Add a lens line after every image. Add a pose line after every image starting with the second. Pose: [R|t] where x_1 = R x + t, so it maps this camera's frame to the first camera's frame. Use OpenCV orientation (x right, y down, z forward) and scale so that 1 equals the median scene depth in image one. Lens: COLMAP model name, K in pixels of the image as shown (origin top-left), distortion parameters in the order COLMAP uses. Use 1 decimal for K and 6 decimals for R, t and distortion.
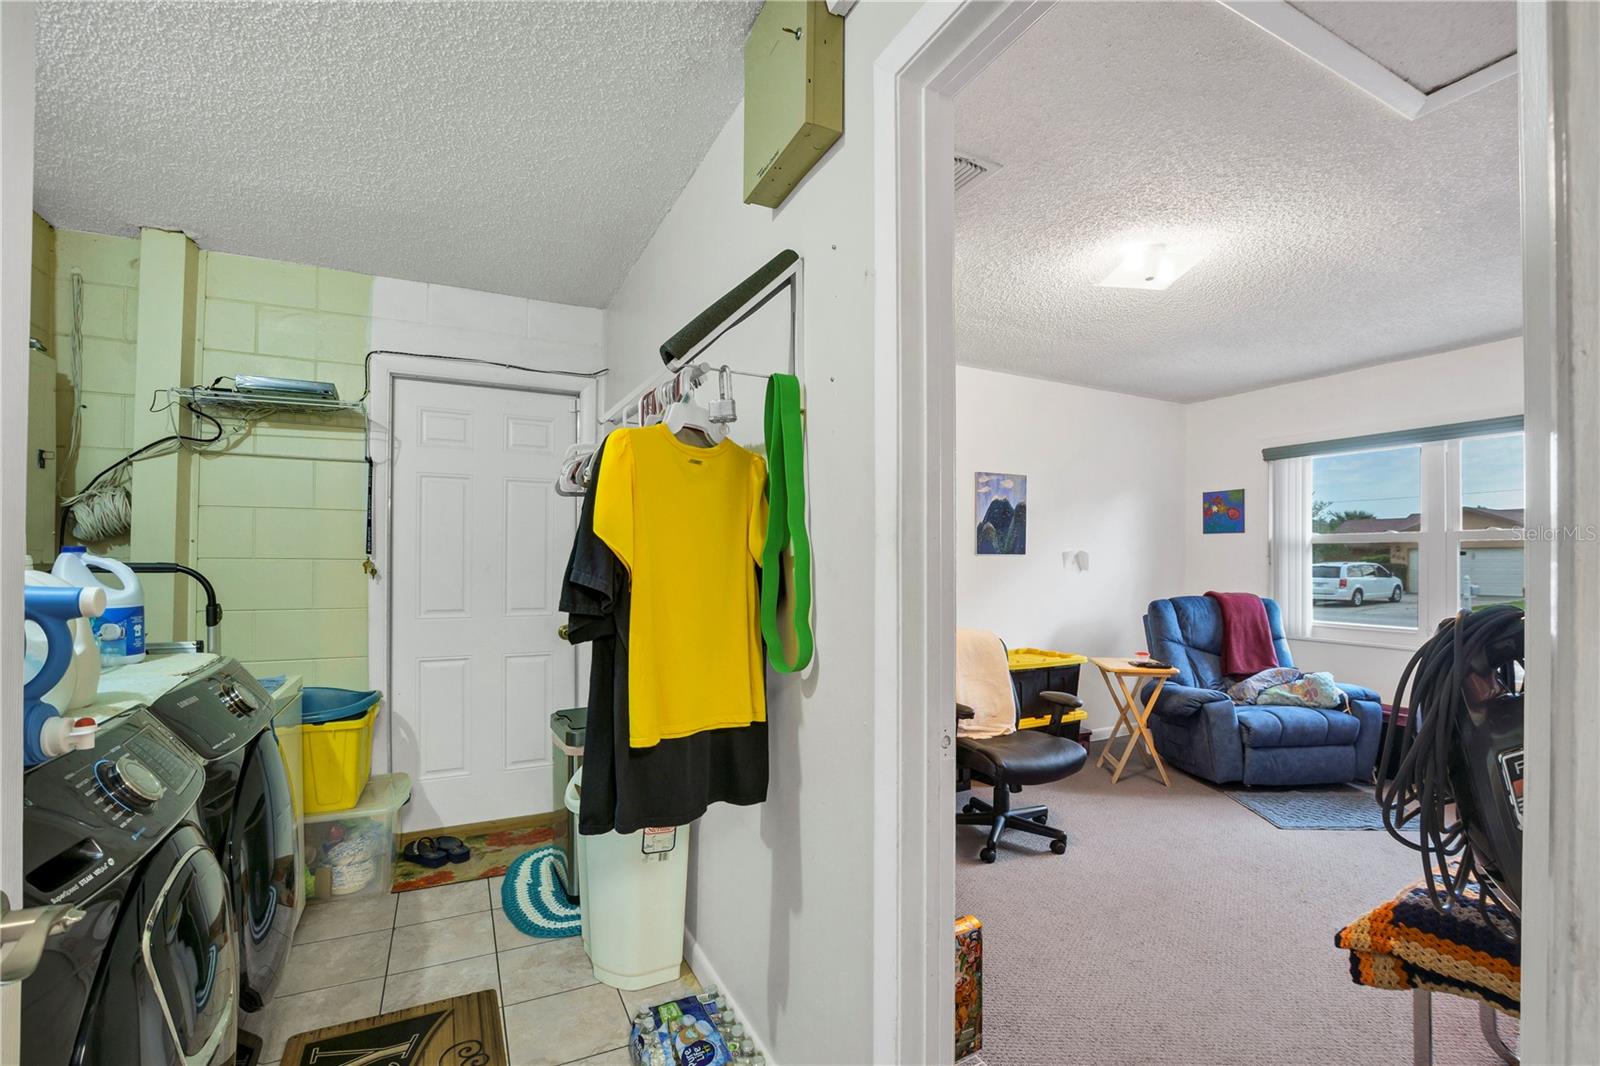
lens RADIAL K [[722.2, 0, 821.5], [0, 722.2, 559.6], [0, 0, 1]] dist [-0.036303, 0.008142]
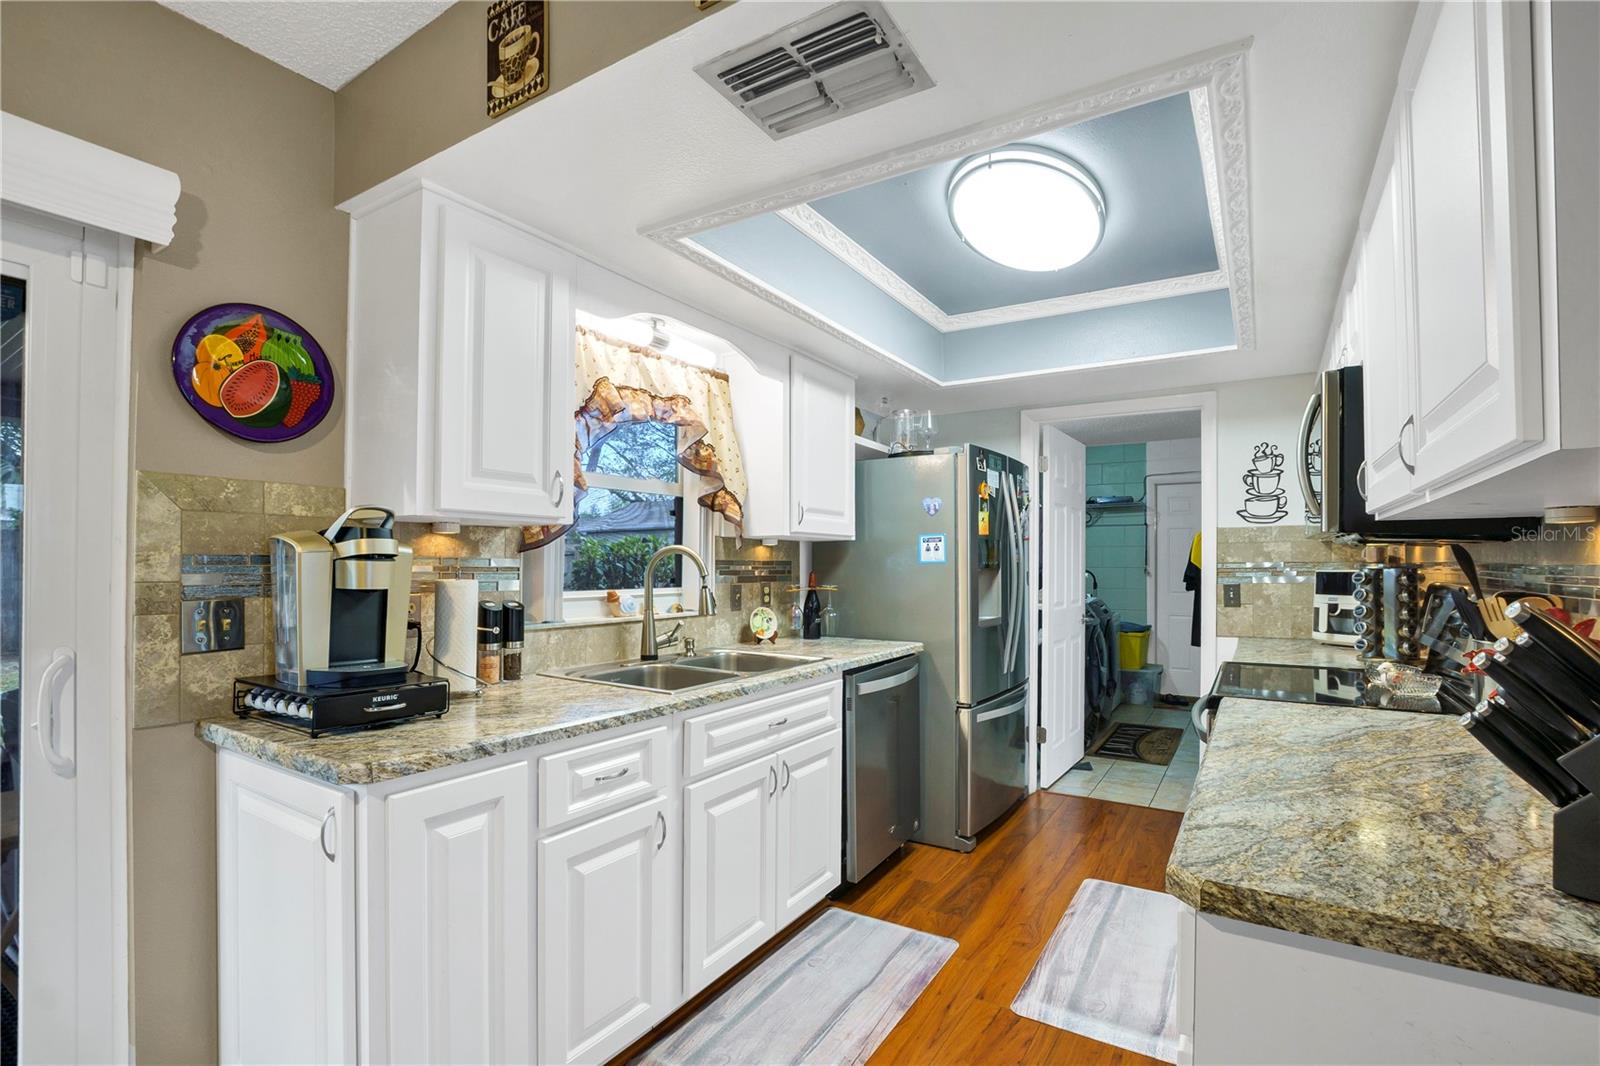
lens RADIAL K [[722.2, 0, 790.1], [0, 722.2, 557.8], [0, 0, 1]] dist [-0.036303, 0.008142]
pose [[0.498056, -0.011883, -0.867063, 0.866930], [0.001987, 0.999919, -0.012563, -0.005647], [0.867142, 0.004535, 0.498040, -1.249712]]
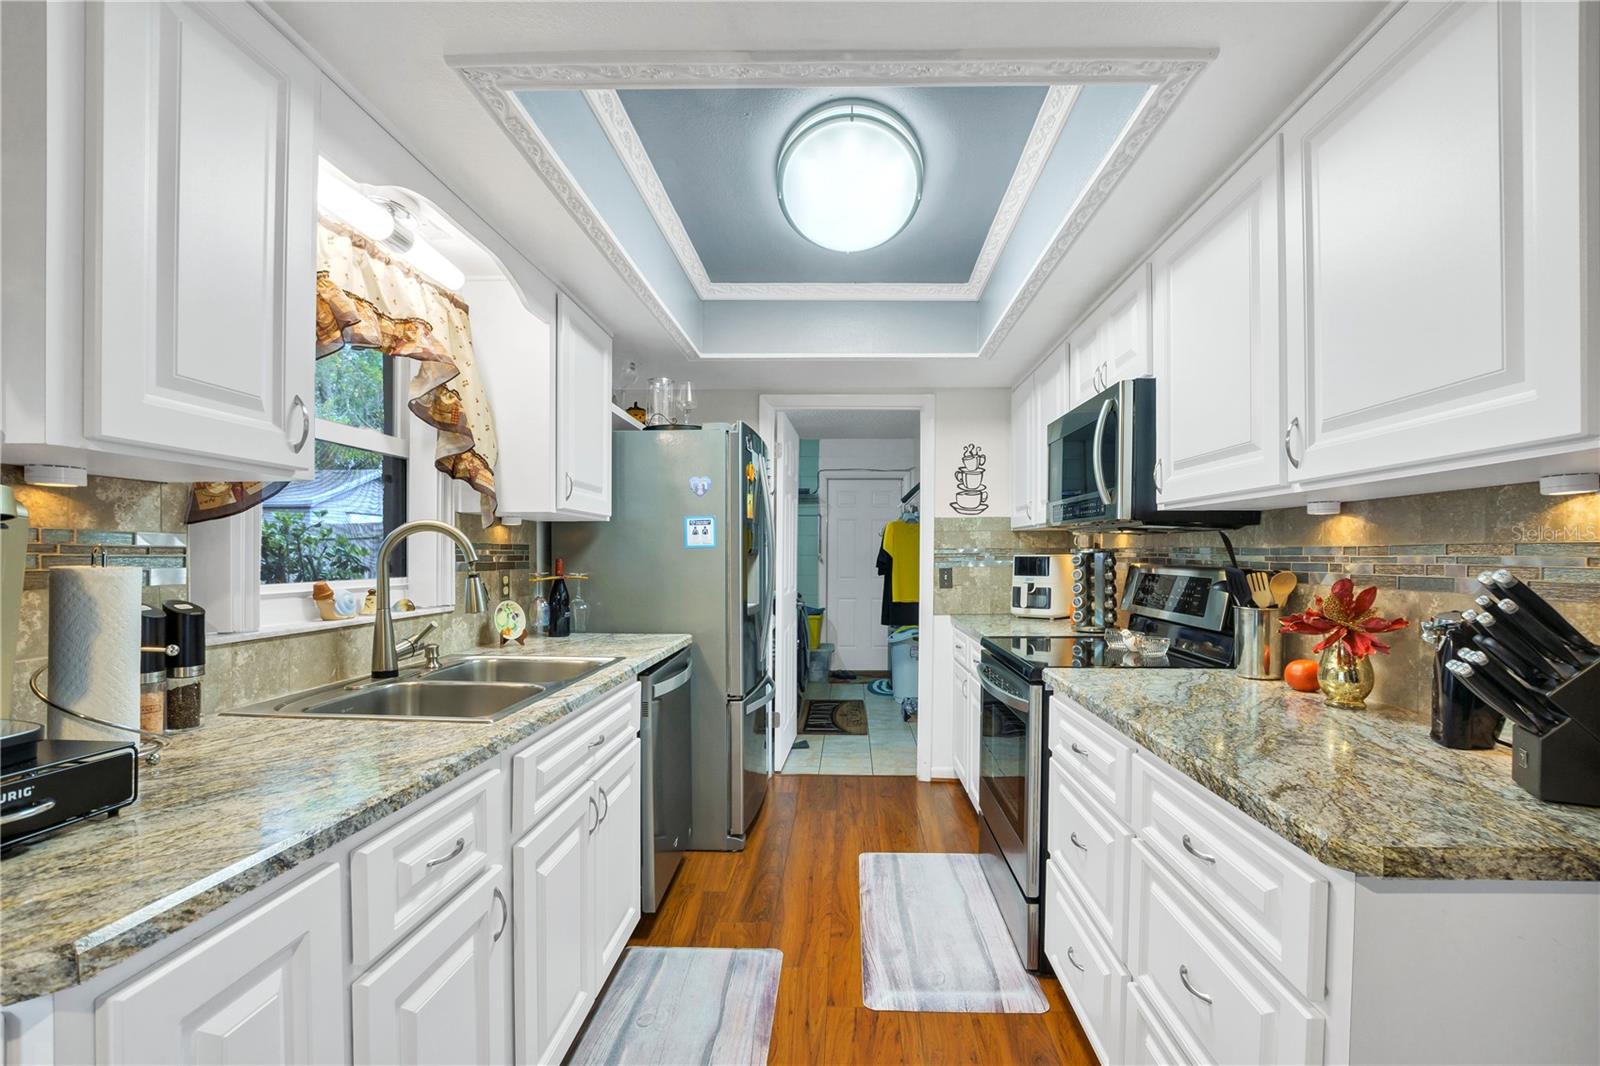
lens RADIAL K [[722.2, 0, 809.2], [0, 722.2, 562.5], [0, 0, 1]] dist [-0.036303, 0.008142]
pose [[0.868549, 0.002842, -0.495595, 0.699900], [0.002254, 0.999951, 0.009684, -0.000617], [0.495598, -0.009528, 0.868500, -1.306431]]
